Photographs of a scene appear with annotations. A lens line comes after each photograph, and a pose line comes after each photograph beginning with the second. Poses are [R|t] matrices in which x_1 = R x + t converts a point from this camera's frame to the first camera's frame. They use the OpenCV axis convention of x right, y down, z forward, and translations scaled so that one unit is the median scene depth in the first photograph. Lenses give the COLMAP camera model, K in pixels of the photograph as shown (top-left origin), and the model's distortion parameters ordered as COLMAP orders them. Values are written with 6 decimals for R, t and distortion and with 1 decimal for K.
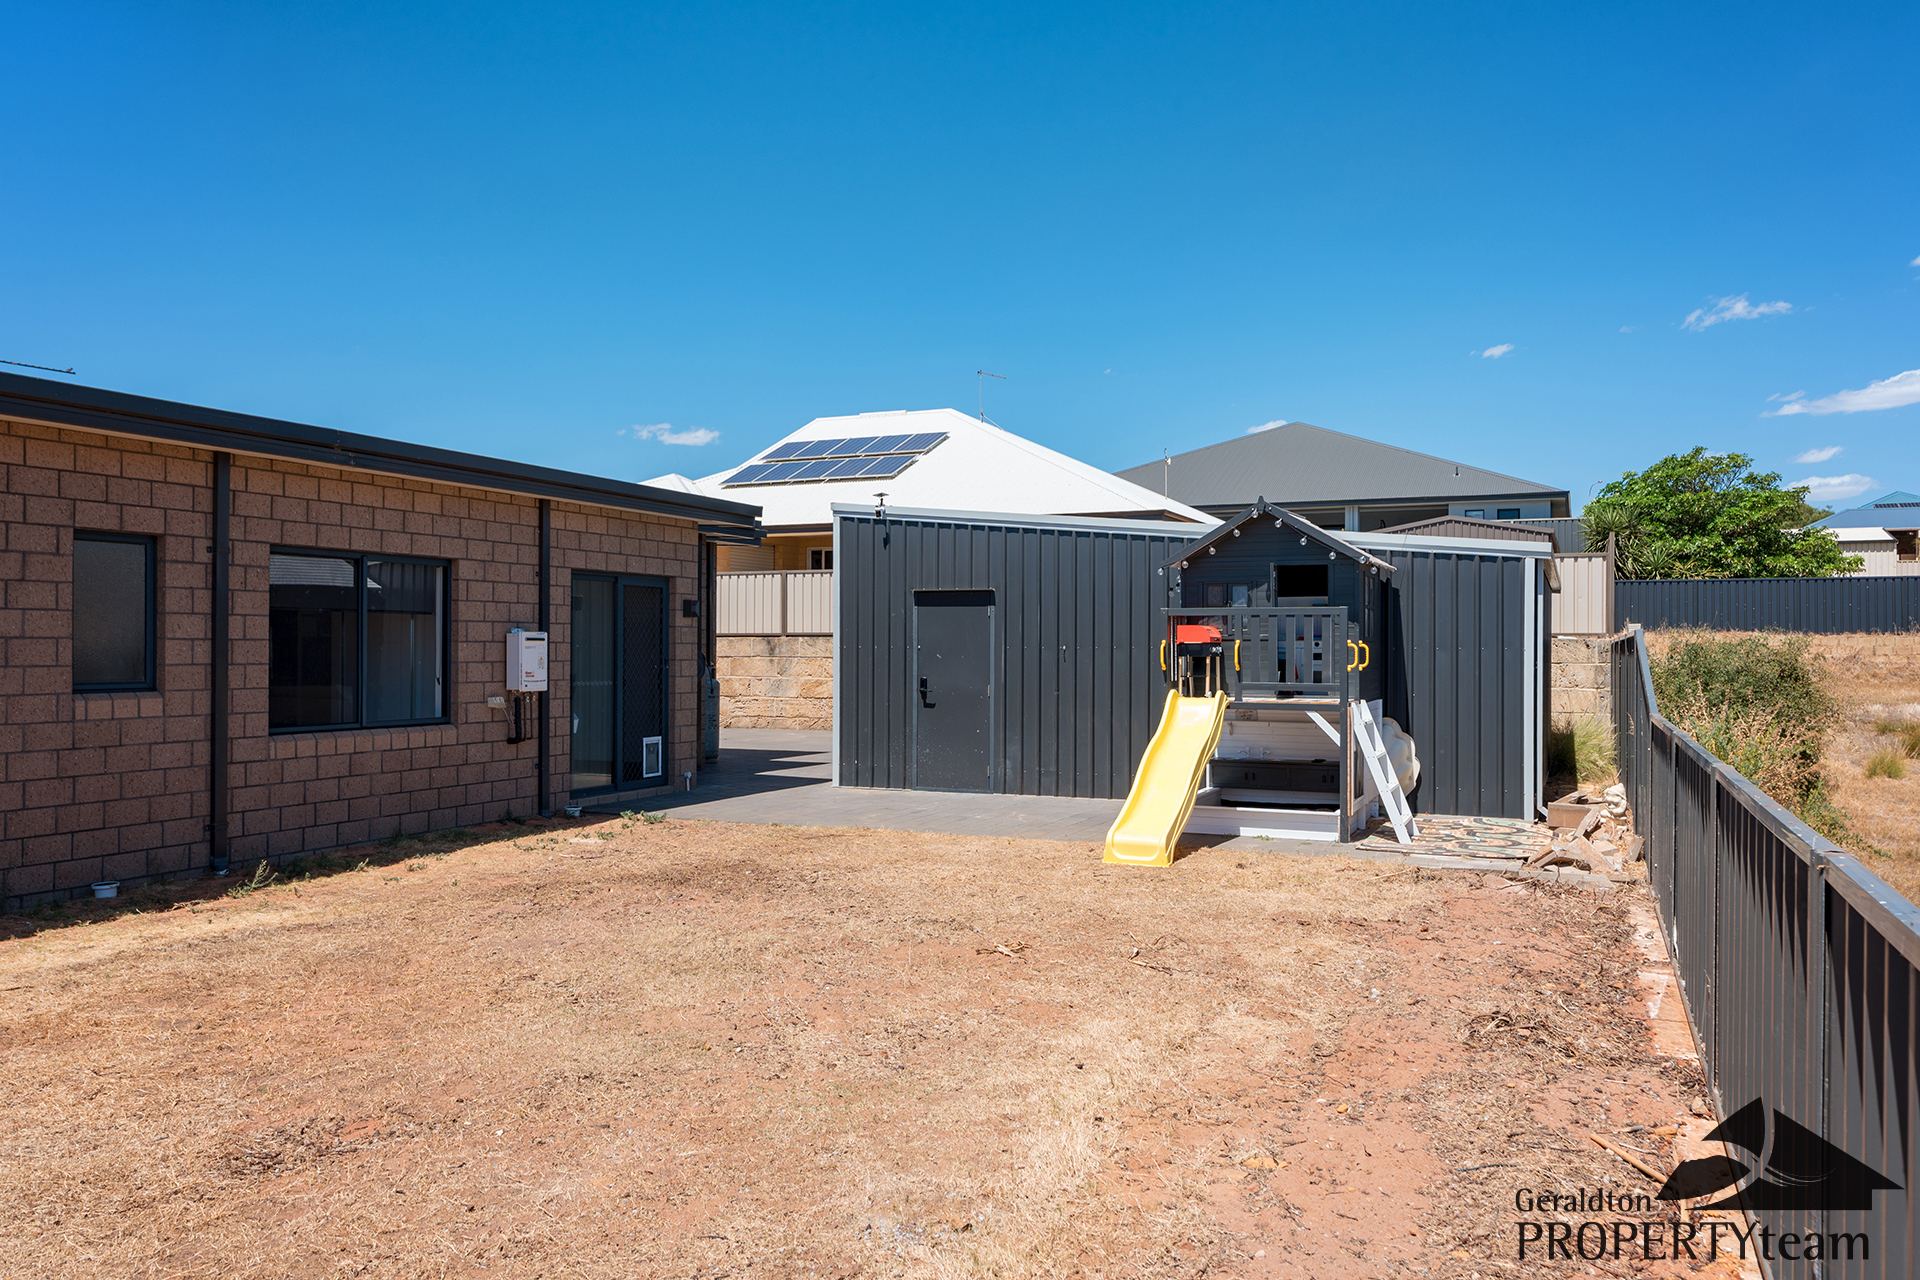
lens RADIAL K [[1391.3, 0, 960.2], [0, 1391.3, 638.7], [0, 0, 1]] dist [-0.000560, -0.000003]
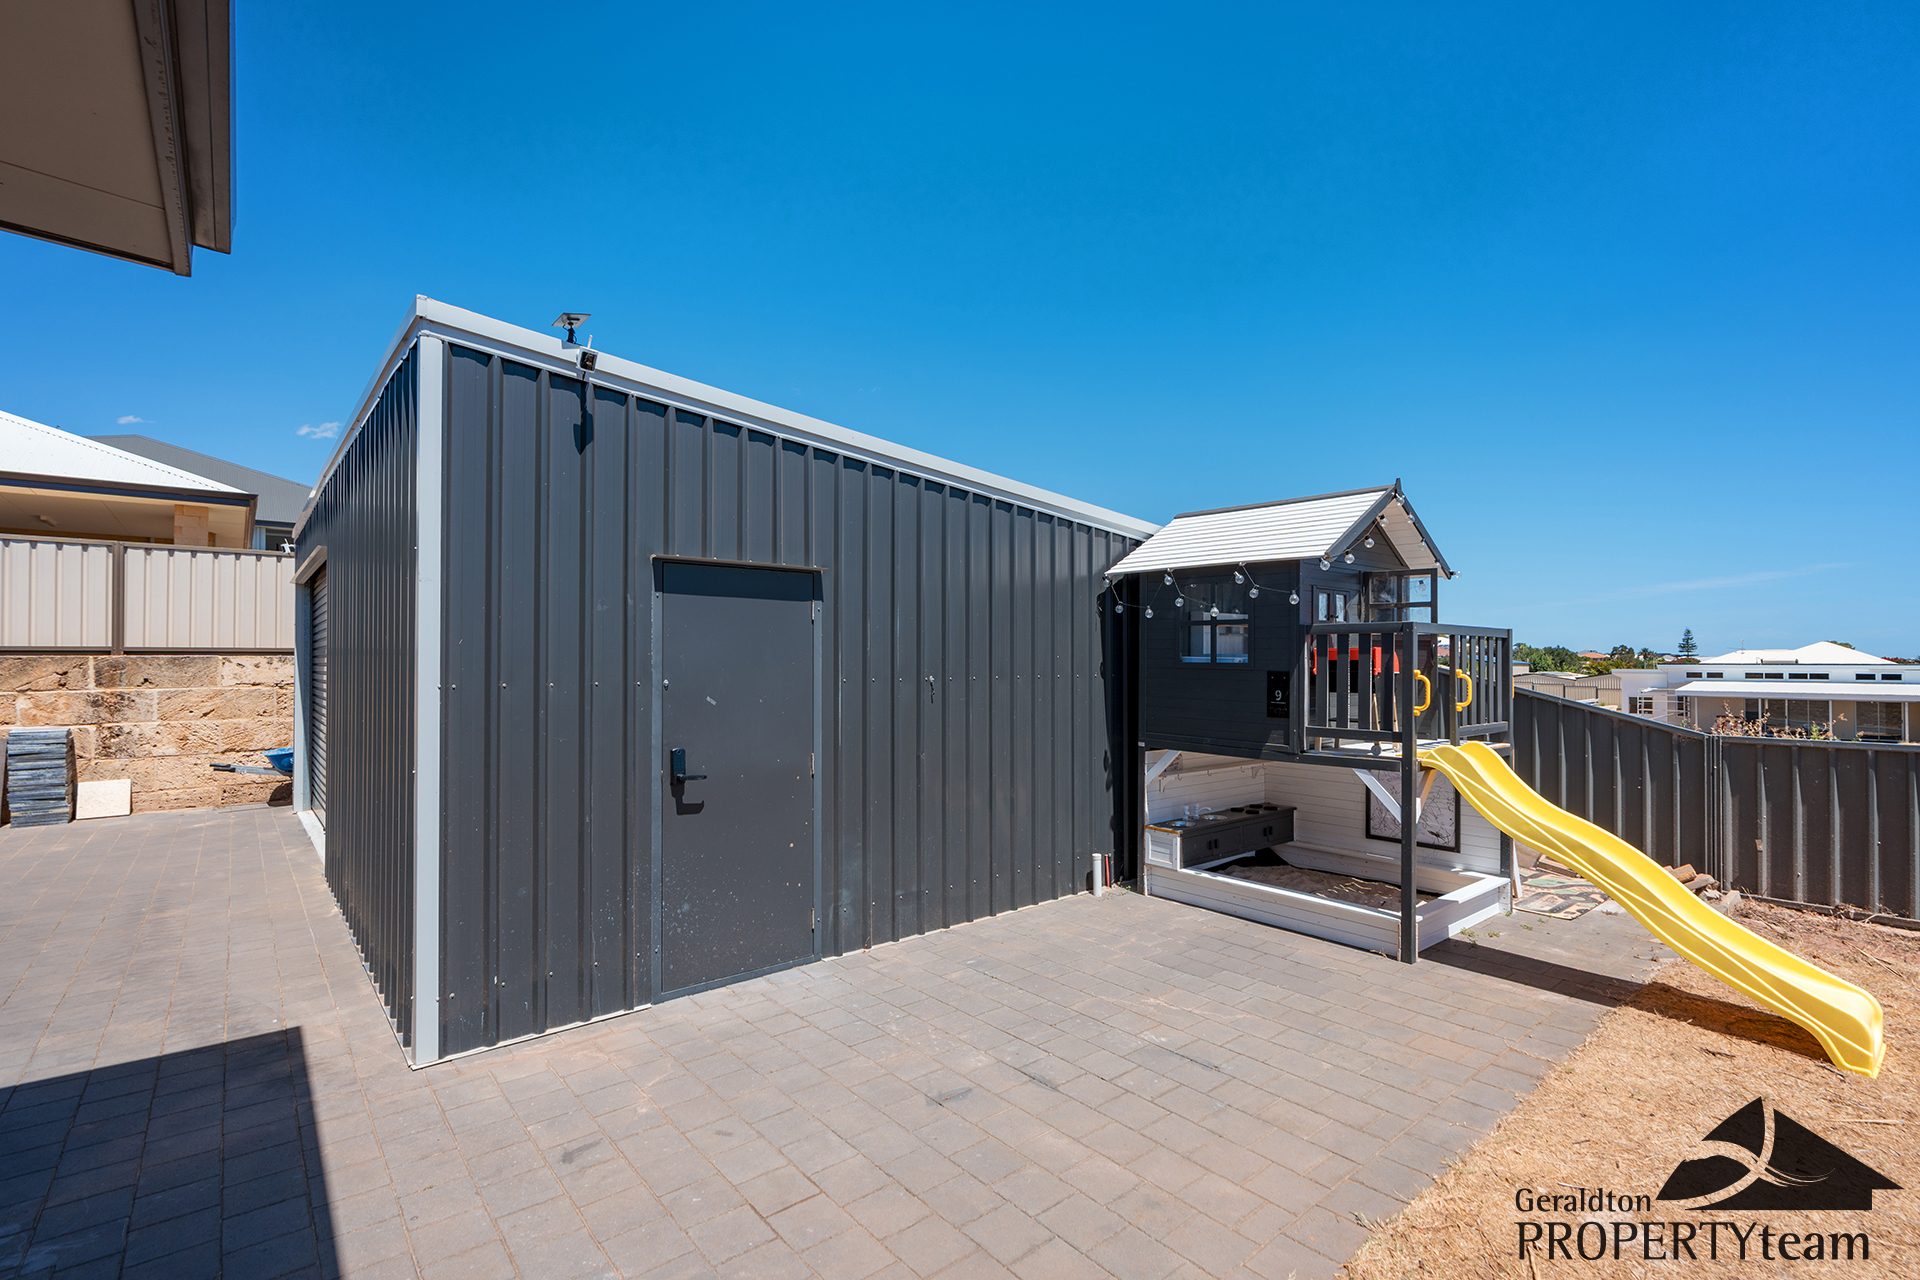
lens RADIAL K [[882.5, 0, 959.4], [0, 882.5, 647.1], [0, 0, 1]] dist [0.001056, 0.000056]
pose [[0.443773, 0.011311, 0.896068, -0.245048], [-0.002315, 0.999931, -0.011476, -0.002286], [-0.896136, 0.003018, 0.443769, 0.788883]]
